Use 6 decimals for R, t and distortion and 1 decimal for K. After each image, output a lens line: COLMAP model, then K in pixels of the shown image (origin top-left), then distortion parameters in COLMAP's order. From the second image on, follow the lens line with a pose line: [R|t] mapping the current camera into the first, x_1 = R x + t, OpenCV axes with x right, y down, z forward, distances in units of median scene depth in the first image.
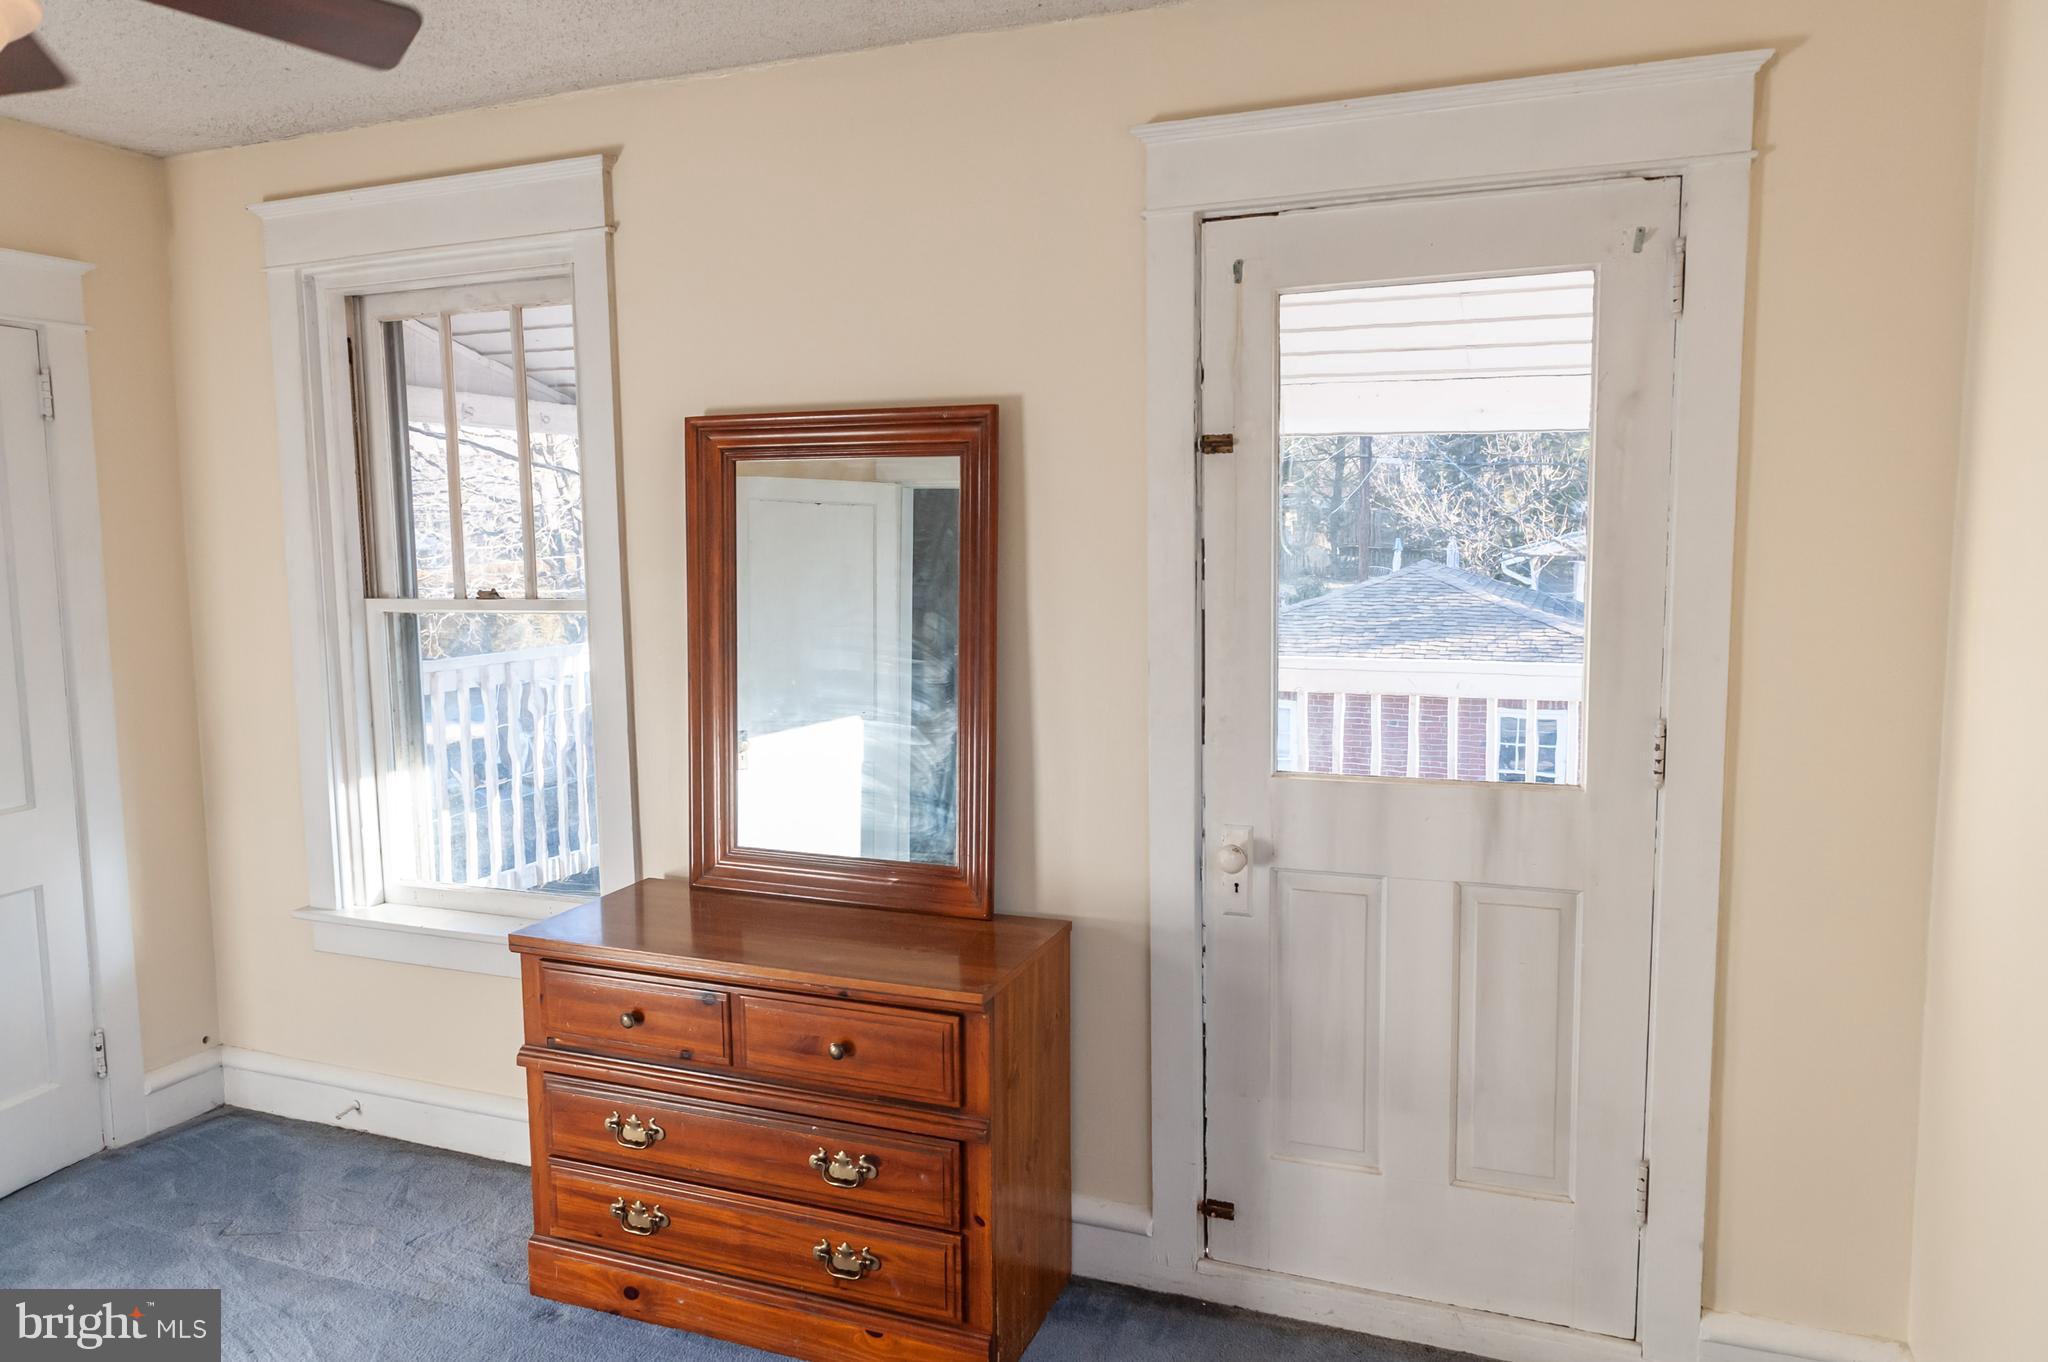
lens RADIAL K [[1380.2, 0, 1023.8], [0, 1380.2, 684.6], [0, 0, 1]] dist [0.011018, -0.003244]
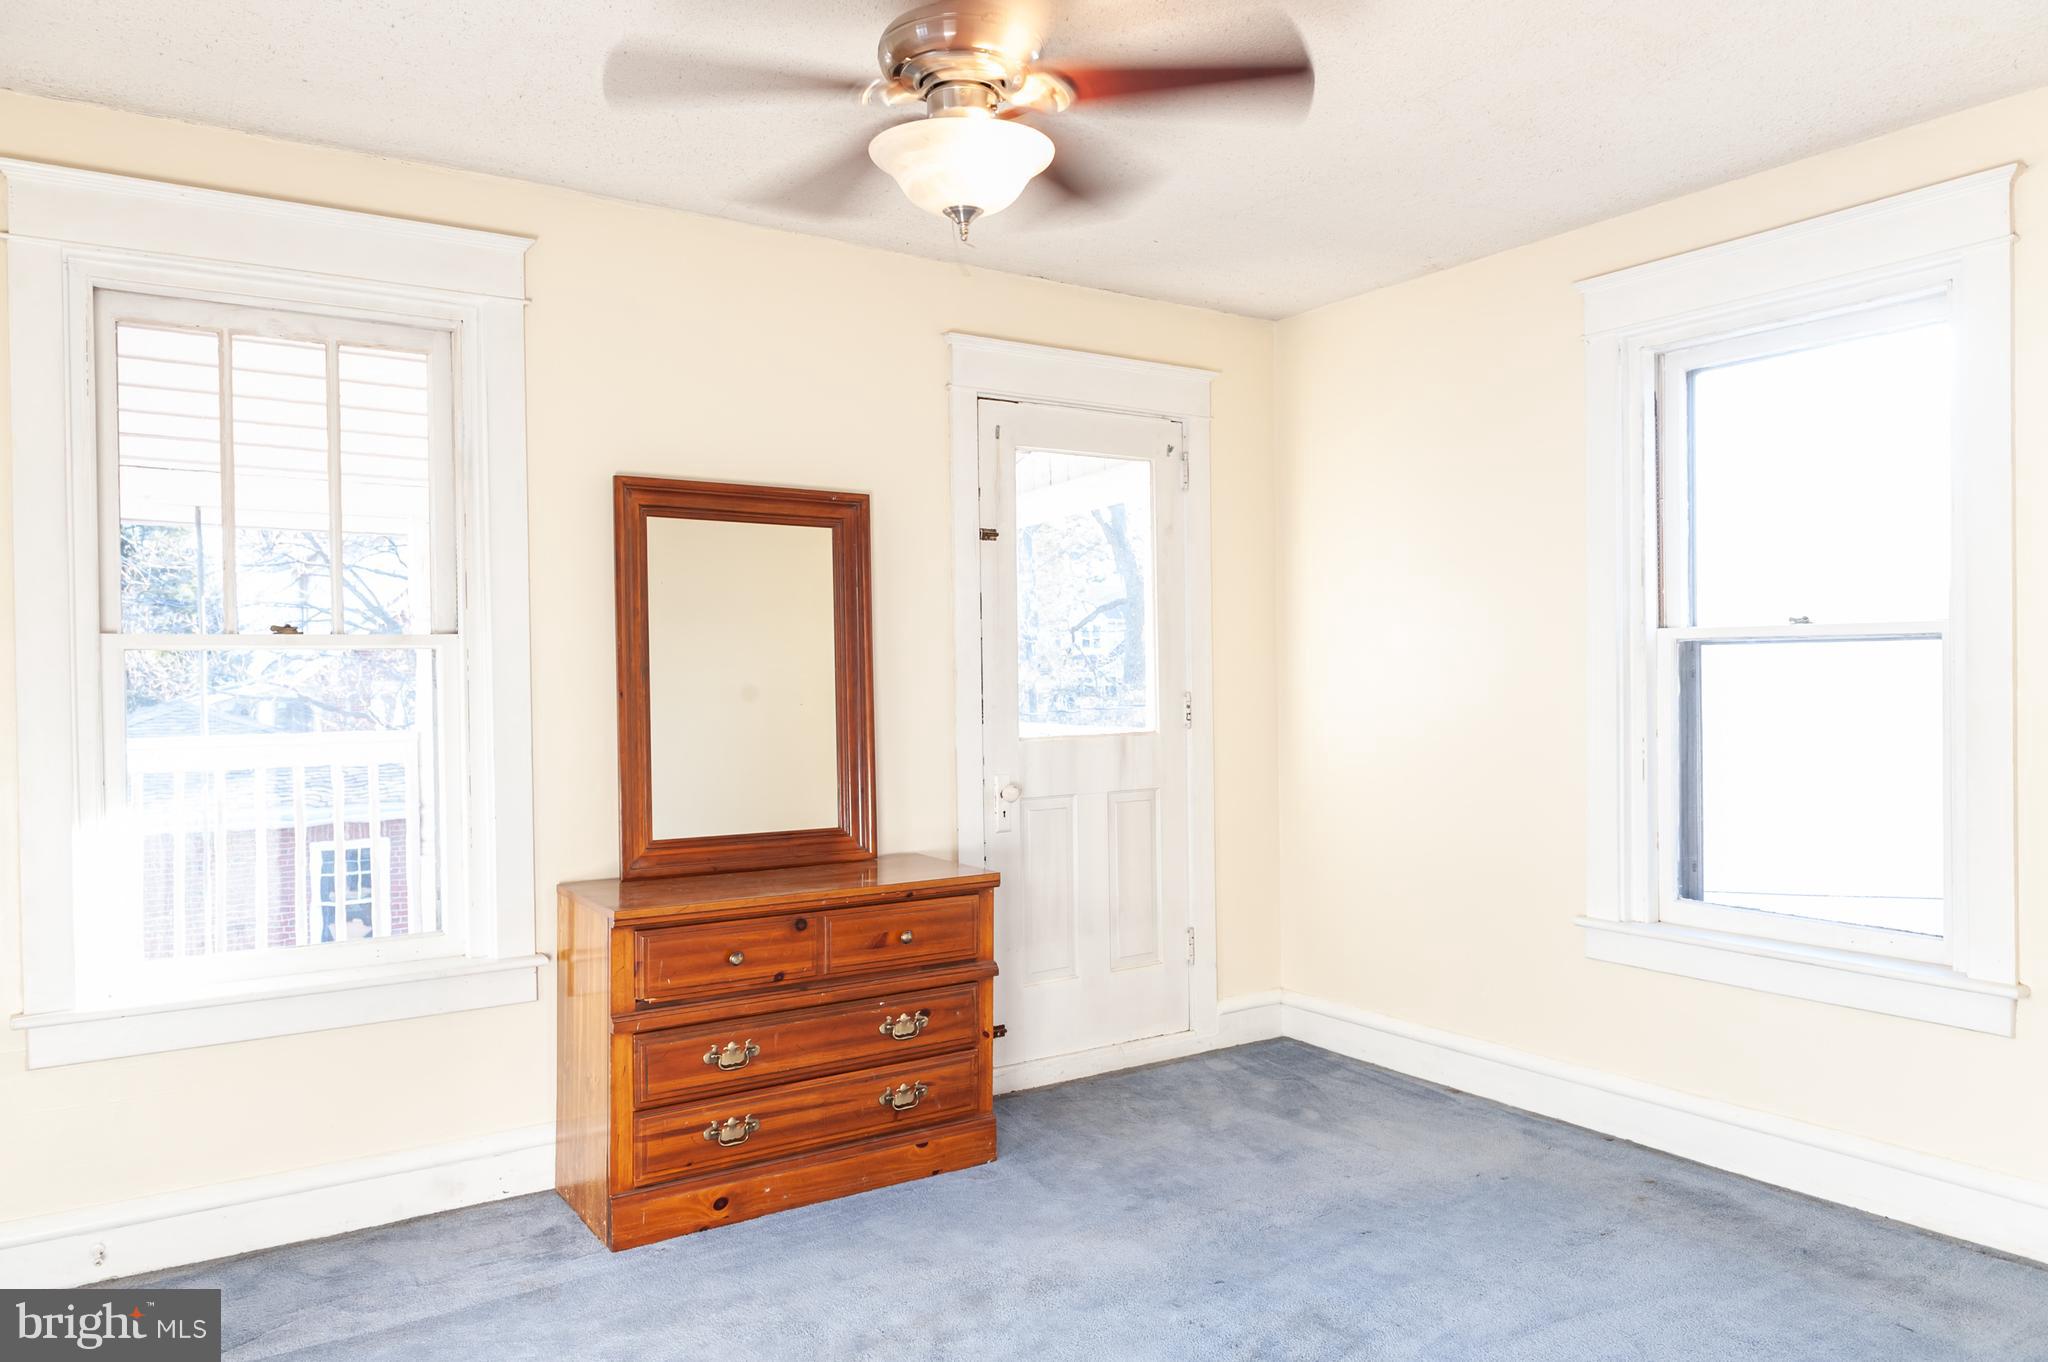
lens RADIAL K [[1380.2, 0, 1019.2], [0, 1380.2, 679.9], [0, 0, 1]] dist [0.011018, -0.003244]
pose [[0.572099, 0.000246, 0.820184, -1.170673], [0.094425, 0.993331, -0.066161, 0.104930], [-0.814731, 0.115297, 0.568261, 0.077704]]
